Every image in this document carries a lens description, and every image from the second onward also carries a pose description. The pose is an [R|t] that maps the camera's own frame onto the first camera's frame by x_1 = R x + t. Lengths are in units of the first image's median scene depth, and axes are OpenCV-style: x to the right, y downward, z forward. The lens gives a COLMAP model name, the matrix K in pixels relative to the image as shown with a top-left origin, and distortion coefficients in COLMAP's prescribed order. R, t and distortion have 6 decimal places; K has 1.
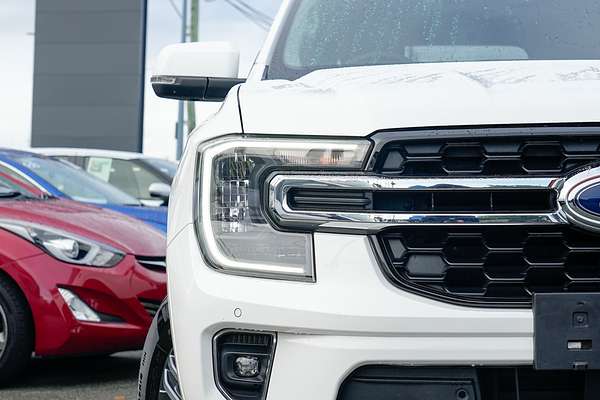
lens RADIAL K [[1104.2, 0, 300.0], [0, 1104.2, 200.4], [0, 0, 1]] dist [-0.044193, 0.000000]
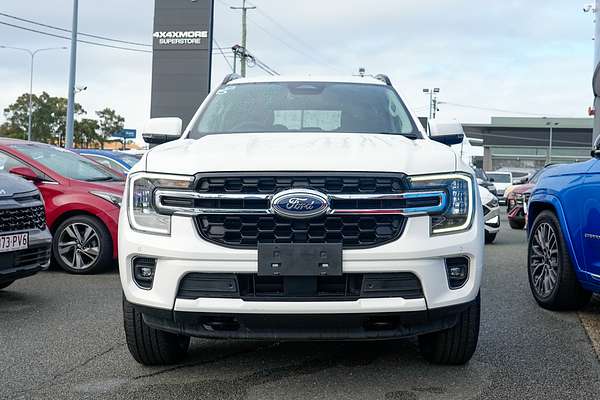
lens RADIAL K [[556.1, 0, 300.3], [0, 556.1, 199.8], [0, 0, 1]] dist [0.007186, 0.000000]
pose [[0.999091, 0.011840, 0.040957, 0.239796], [-0.013484, 0.999105, 0.040099, -0.055792], [-0.040445, -0.040615, 0.998356, -0.187461]]
